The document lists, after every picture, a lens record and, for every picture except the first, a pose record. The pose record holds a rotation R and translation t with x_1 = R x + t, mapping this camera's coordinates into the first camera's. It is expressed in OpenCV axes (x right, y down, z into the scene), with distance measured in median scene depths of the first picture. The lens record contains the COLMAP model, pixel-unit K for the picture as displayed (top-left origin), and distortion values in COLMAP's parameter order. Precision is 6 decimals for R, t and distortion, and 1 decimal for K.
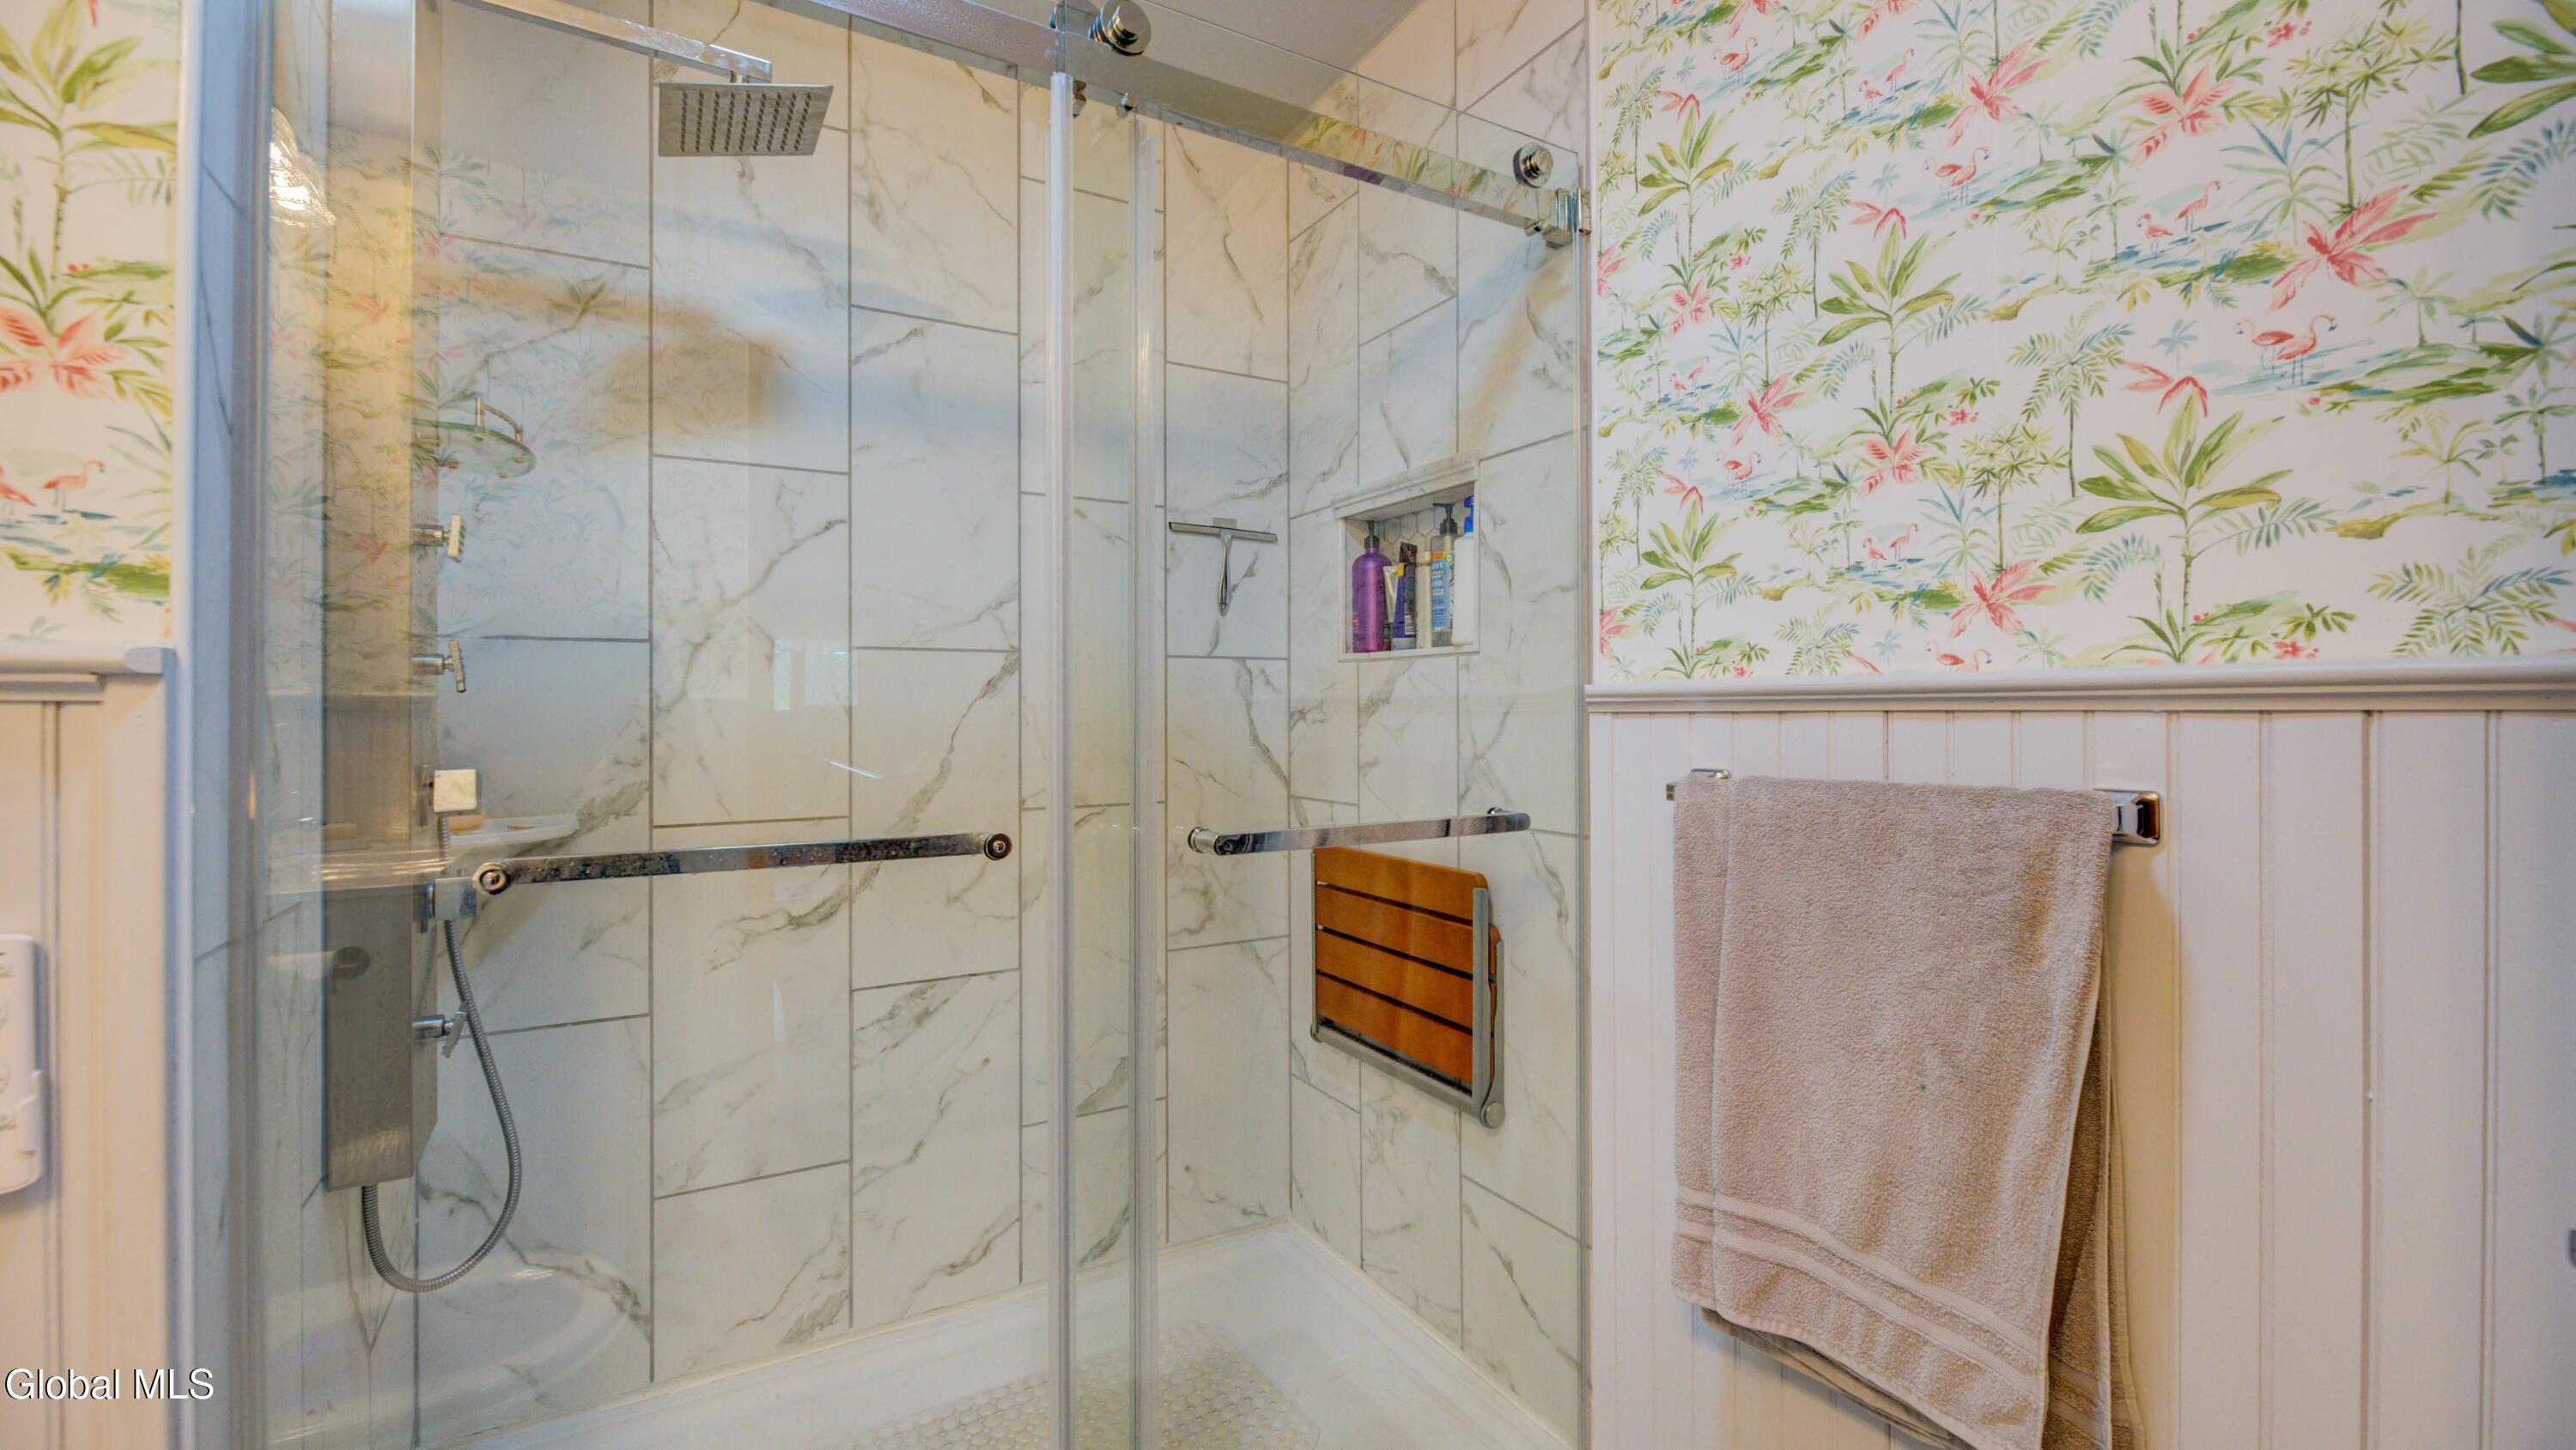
lens RADIAL K [[1067.5, 0, 1289.7], [0, 1067.5, 705.3], [0, 0, 1]] dist [-0.001862, -0.000037]
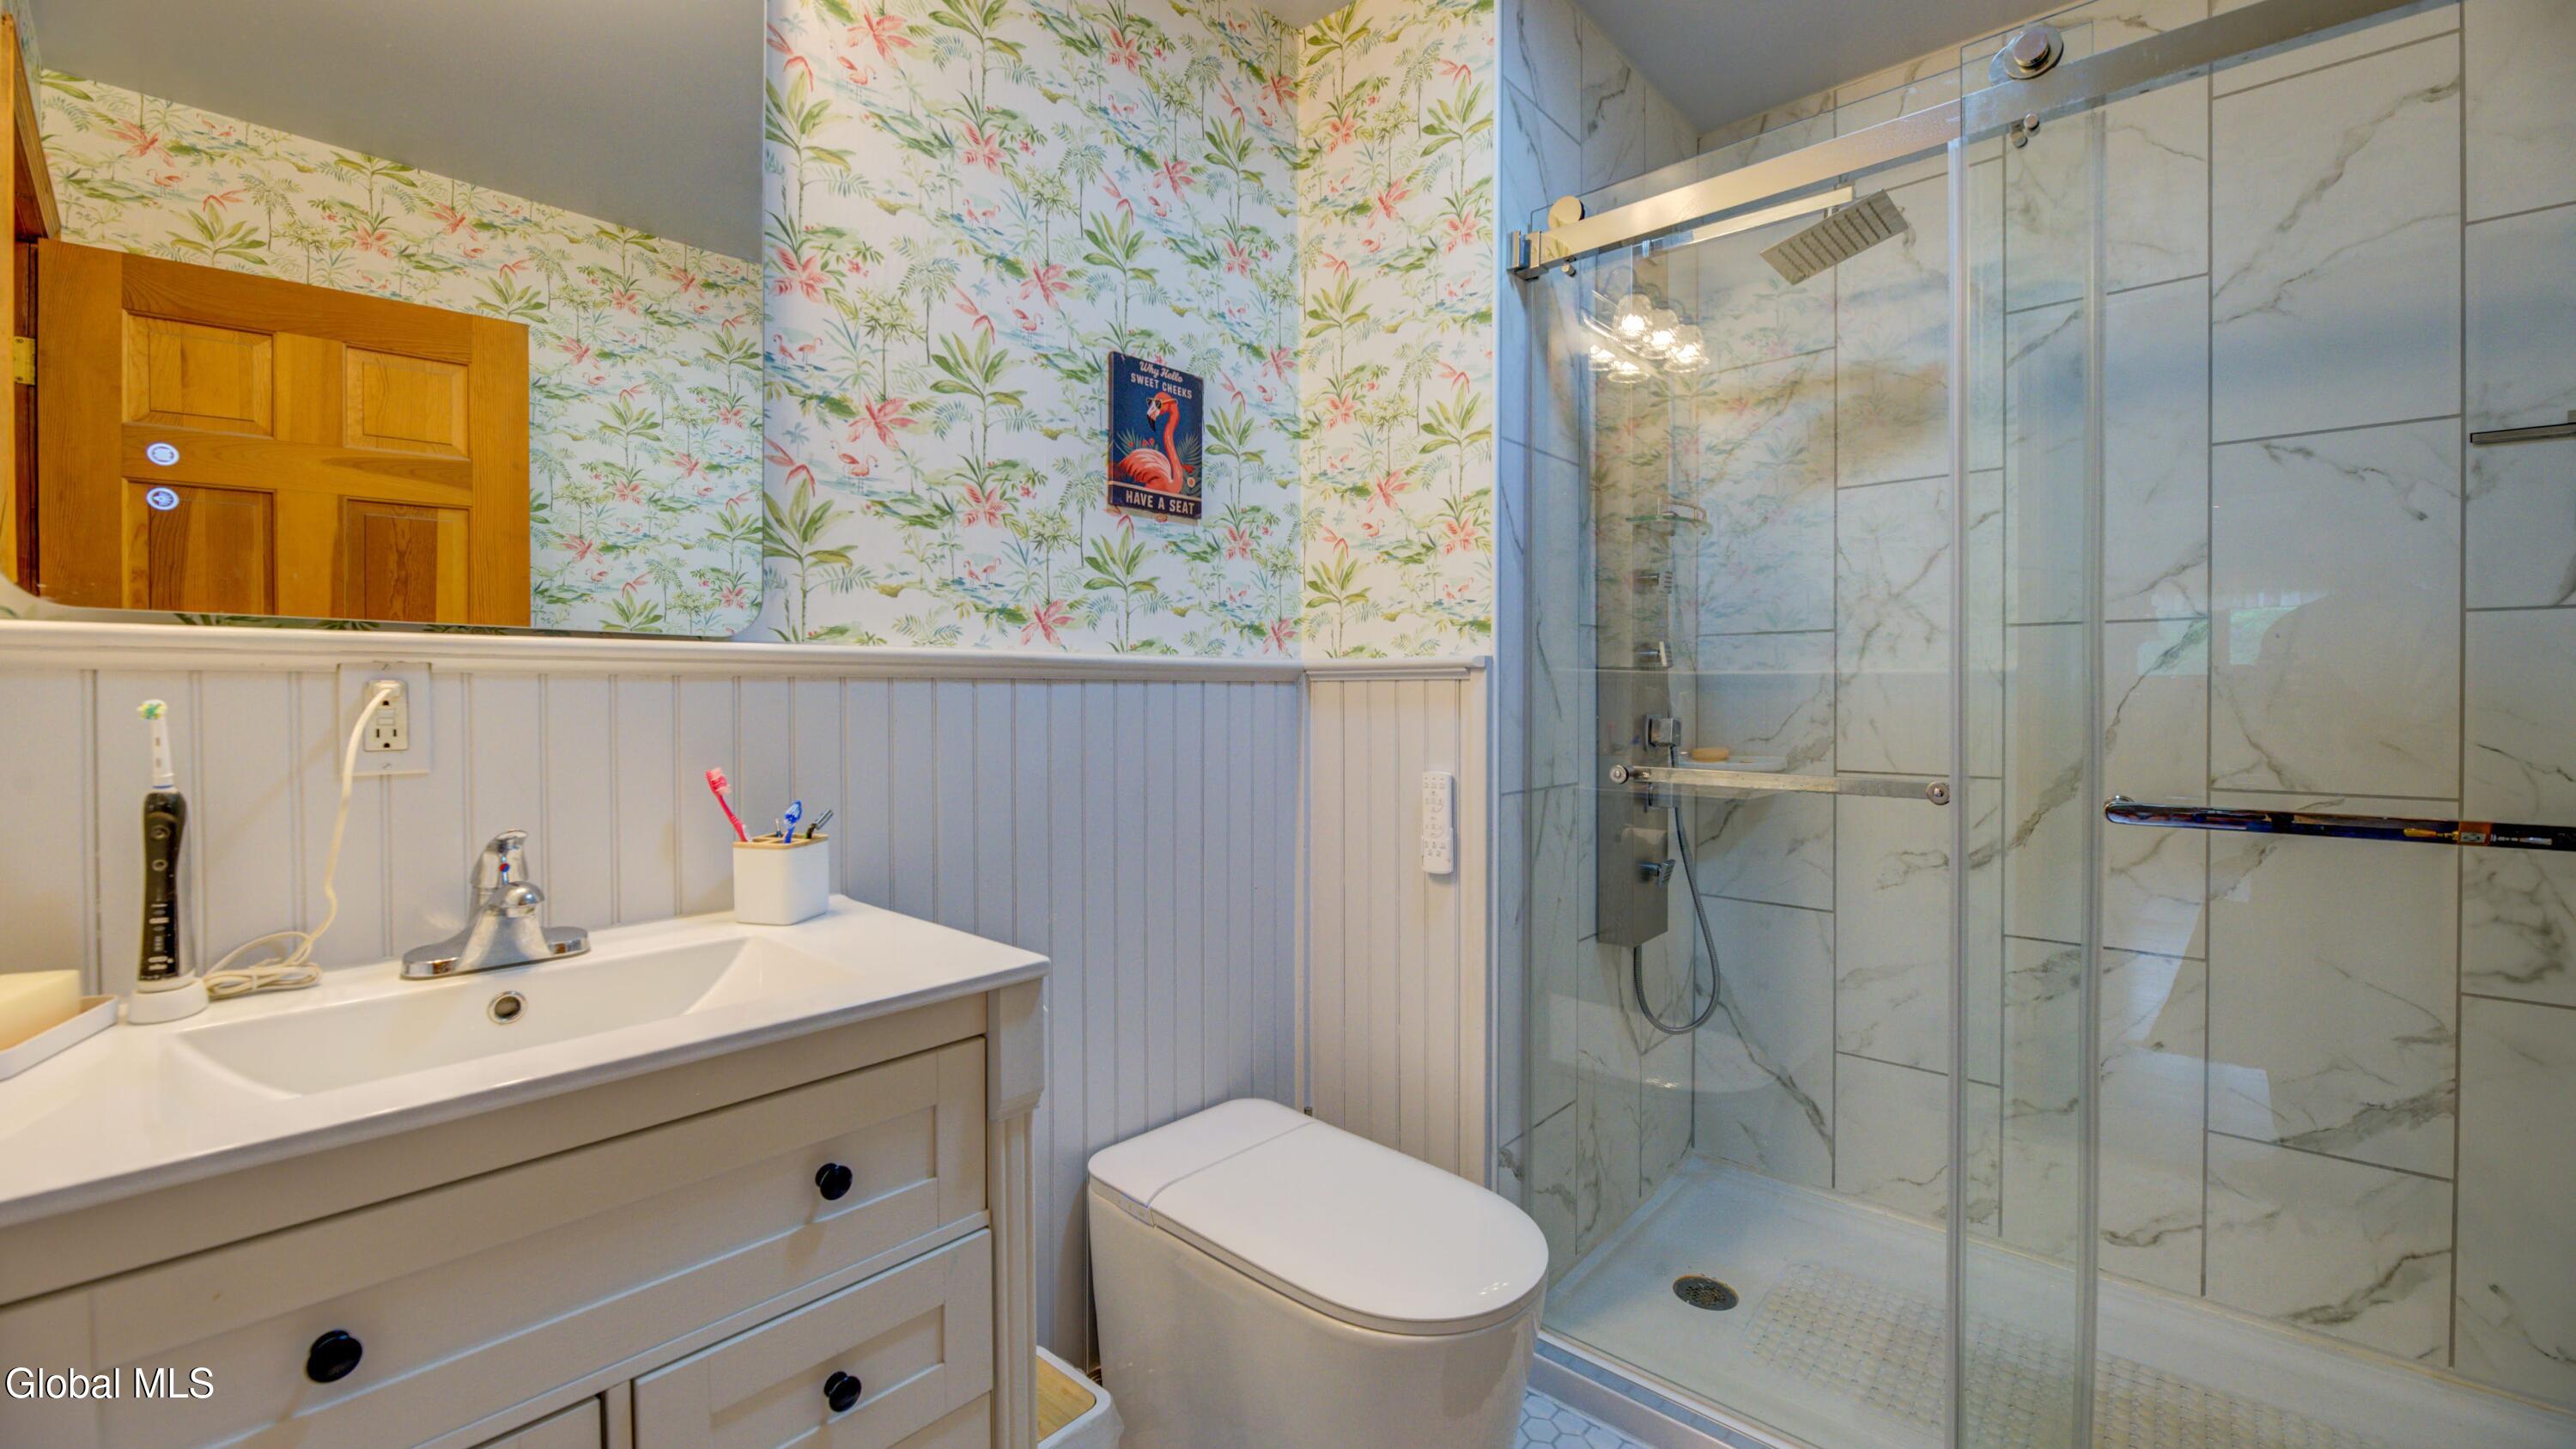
lens RADIAL K [[1054.4, 0, 1269.4], [0, 1054.4, 706.2], [0, 0, 1]] dist [0.001604, 0.000133]
pose [[0.289632, 0.017547, -0.956977, 0.445371], [0.006448, 0.999773, 0.020283, 0.002404], [0.957116, -0.012046, 0.289454, -0.049209]]
